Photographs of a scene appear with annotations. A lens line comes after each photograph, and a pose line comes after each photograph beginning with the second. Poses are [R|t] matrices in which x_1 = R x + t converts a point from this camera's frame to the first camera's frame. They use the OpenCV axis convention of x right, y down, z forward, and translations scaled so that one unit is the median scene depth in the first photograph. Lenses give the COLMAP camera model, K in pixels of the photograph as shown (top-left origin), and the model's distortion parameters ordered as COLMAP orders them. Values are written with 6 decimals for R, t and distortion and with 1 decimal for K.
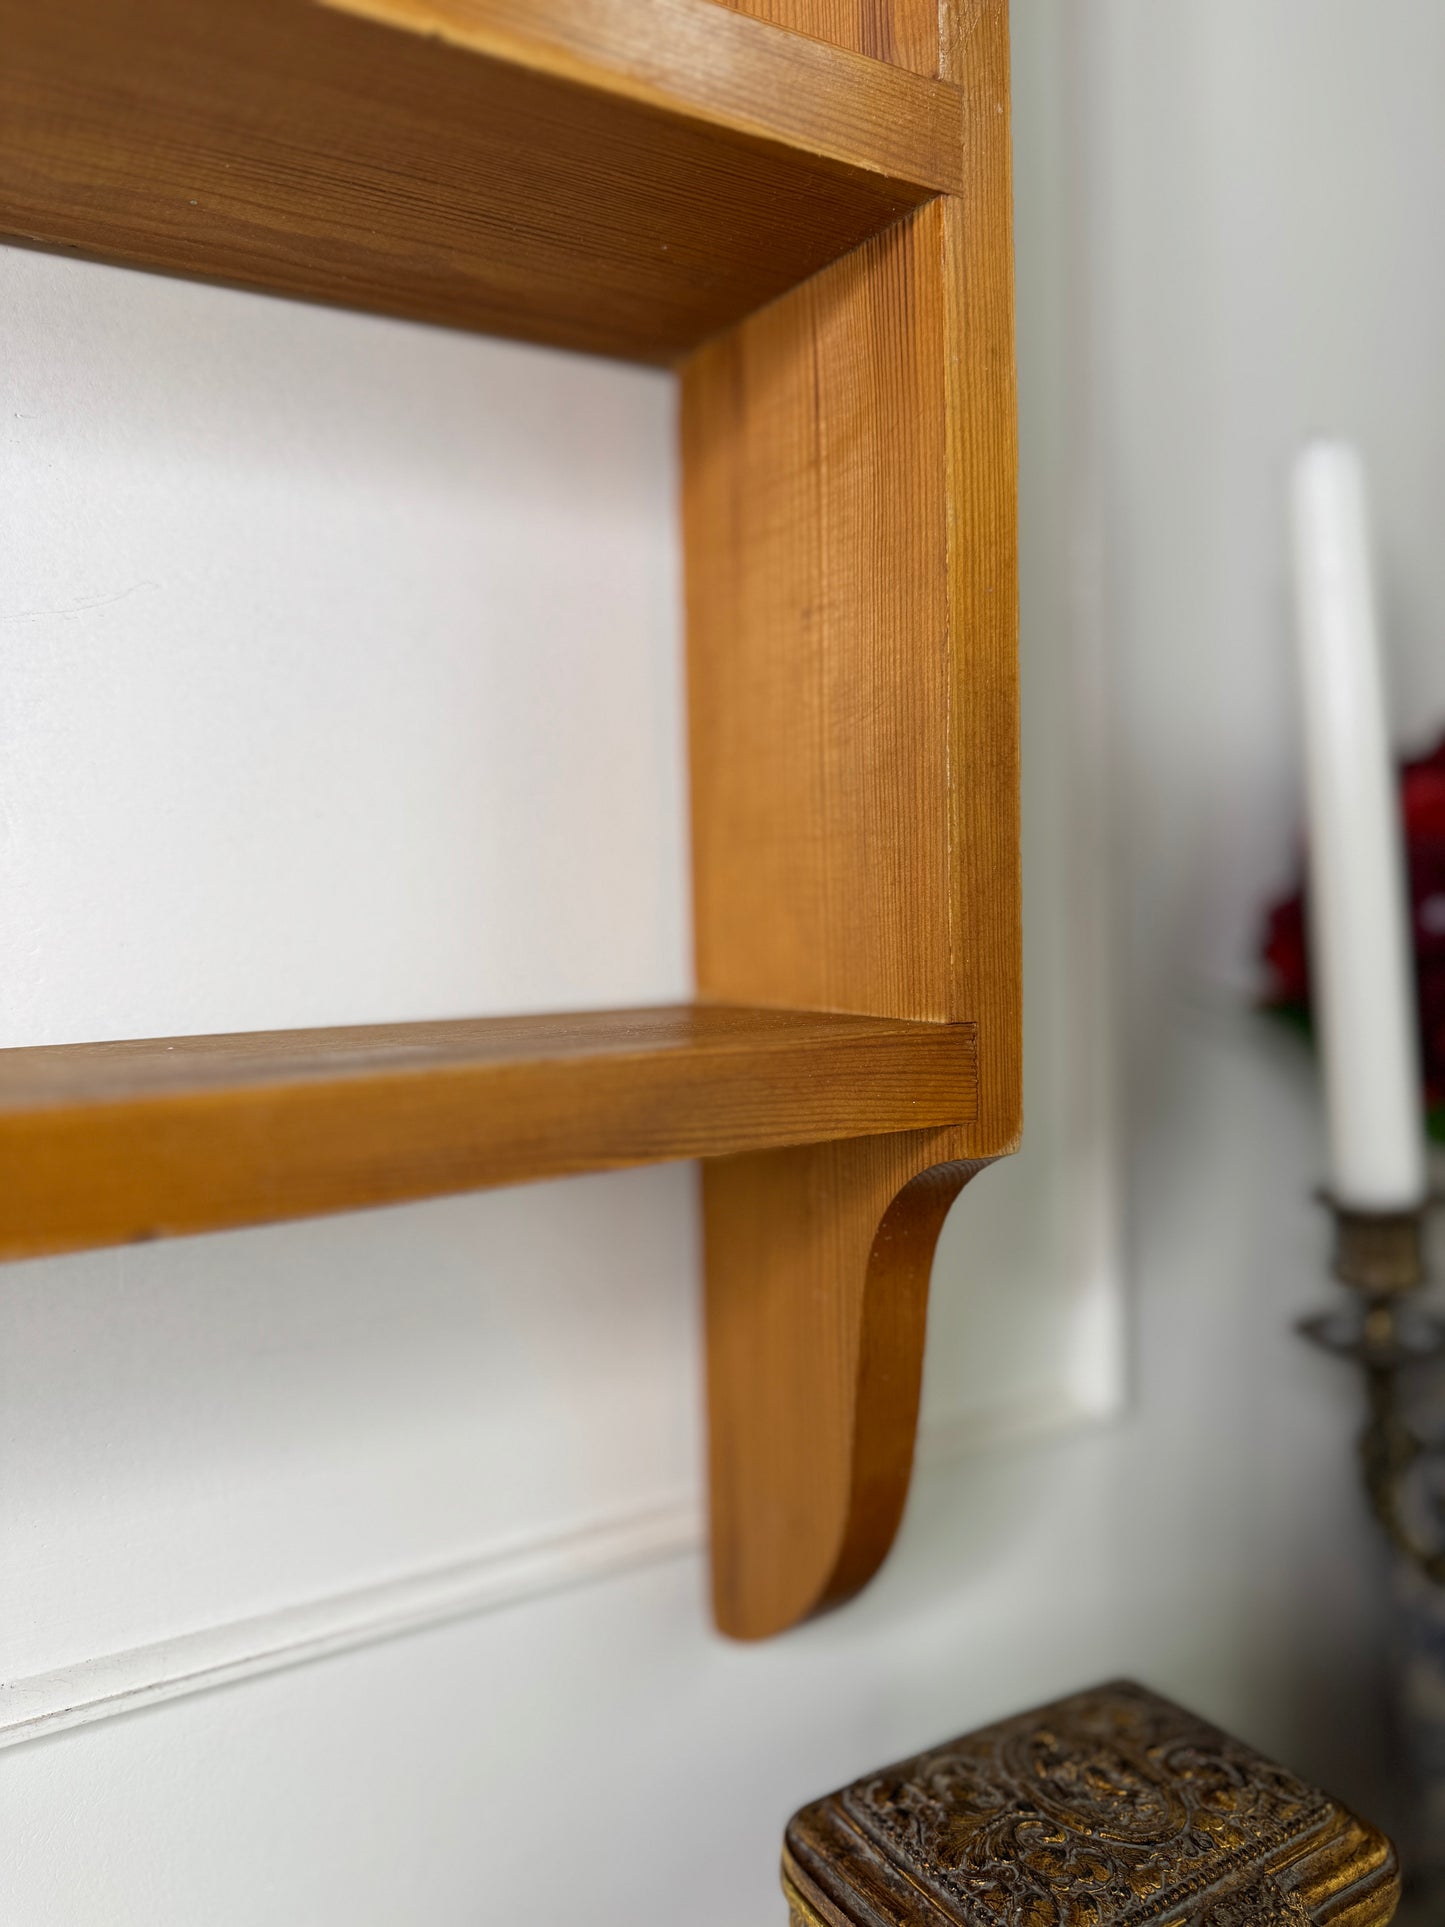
lens RADIAL K [[1372.7, 0, 729.0], [0, 1372.7, 970.6], [0, 0, 1]] dist [0.091658, -0.131314]
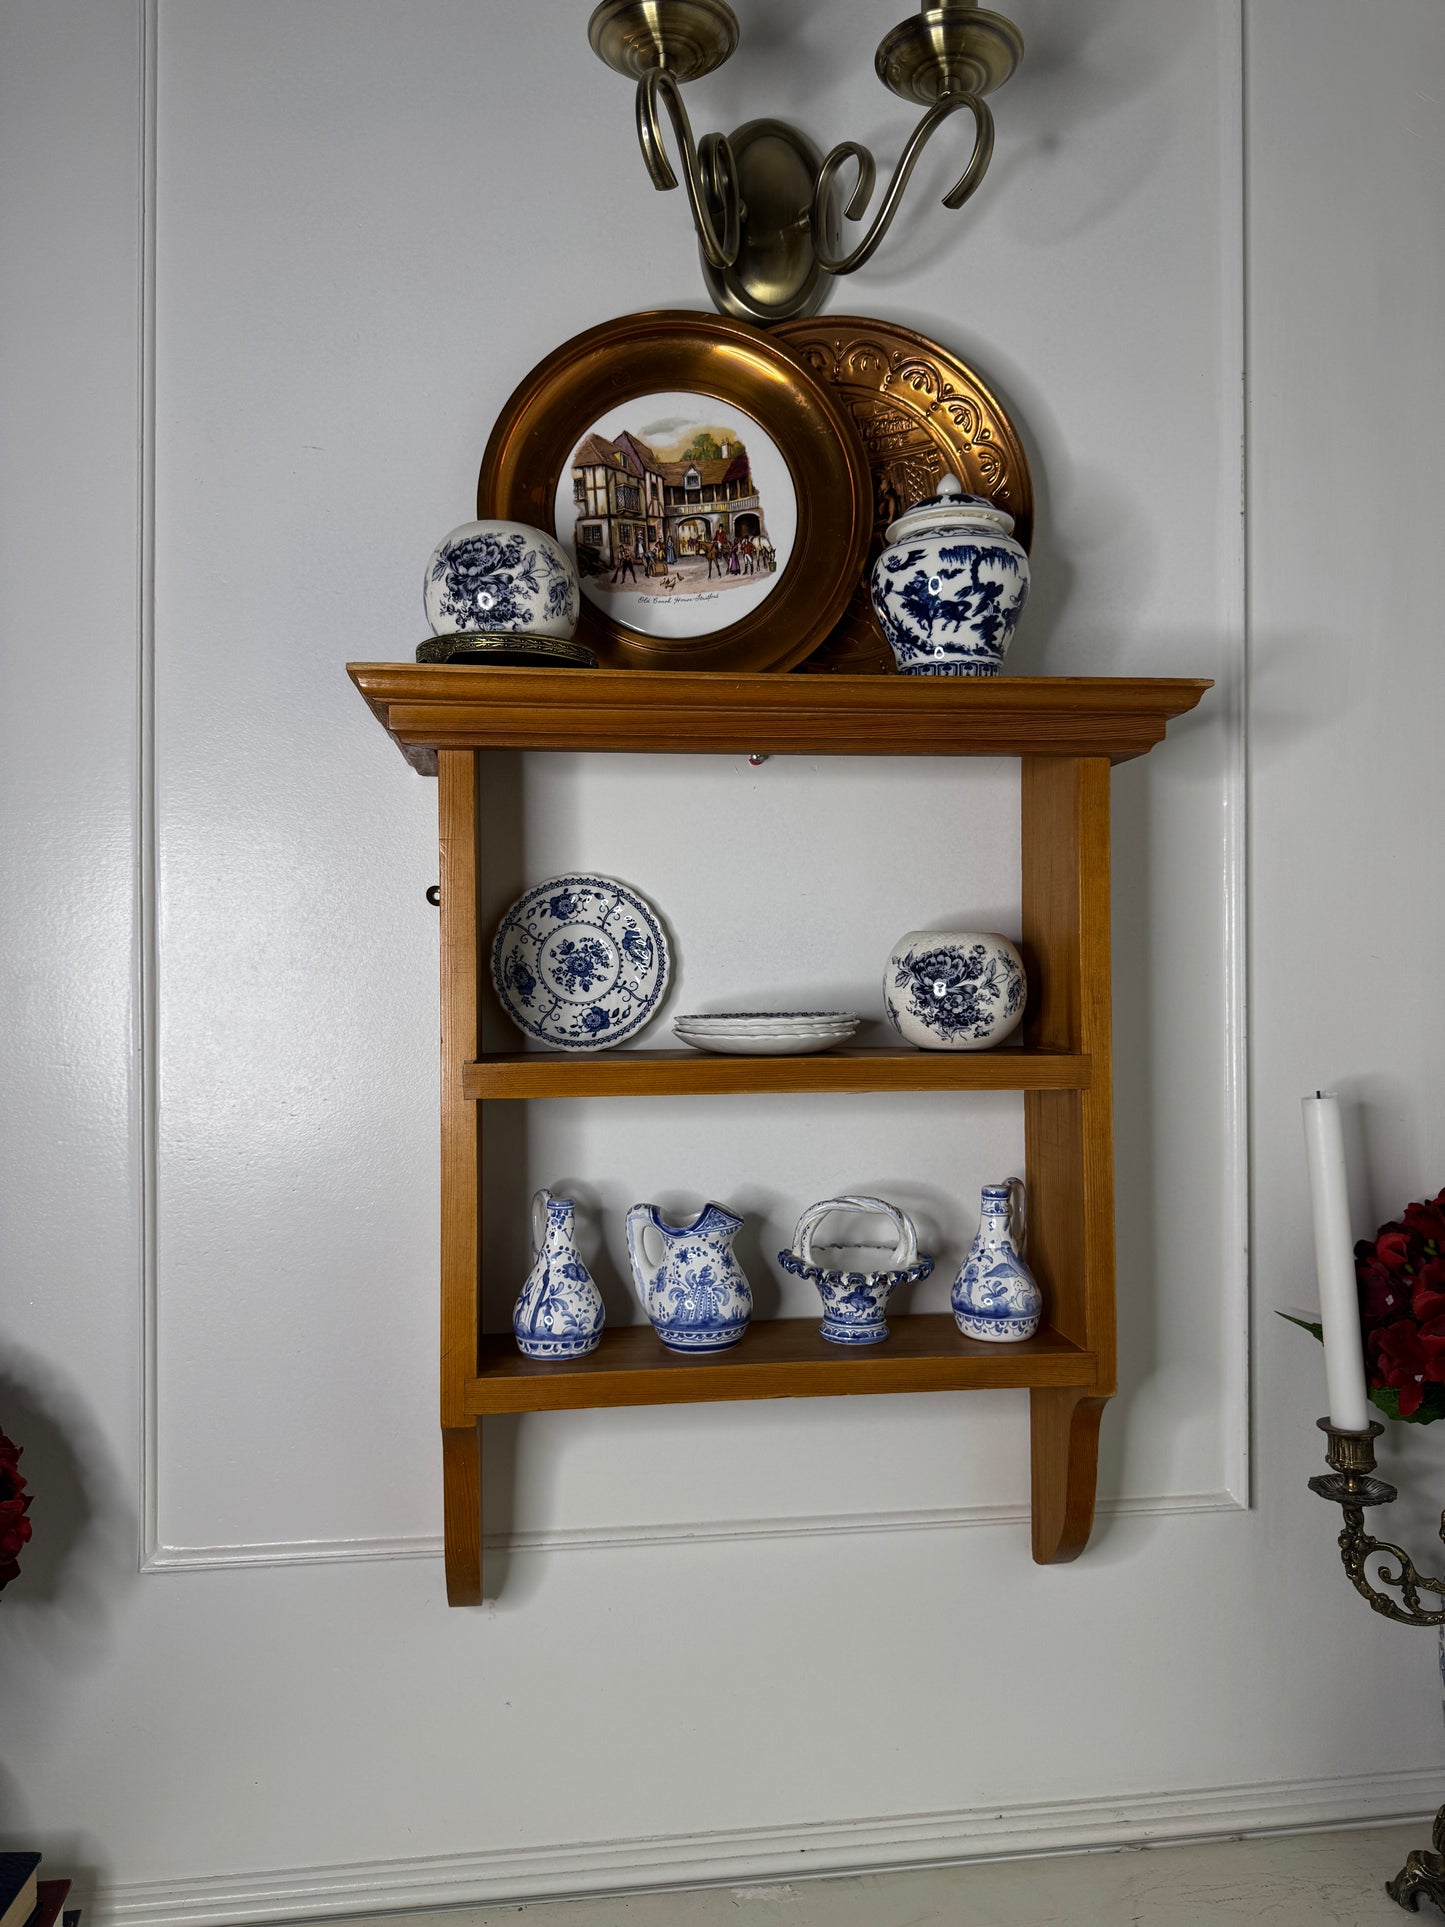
lens RADIAL K [[1370.1, 0, 723.5], [0, 1370.1, 969.7], [0, 0, 1]] dist [0.088603, -0.111527]
pose [[0.905621, 0.023284, -0.423449, 0.531120], [-0.034970, 0.999191, -0.019848, -0.534826], [0.422645, 0.032783, 0.905702, -1.598888]]
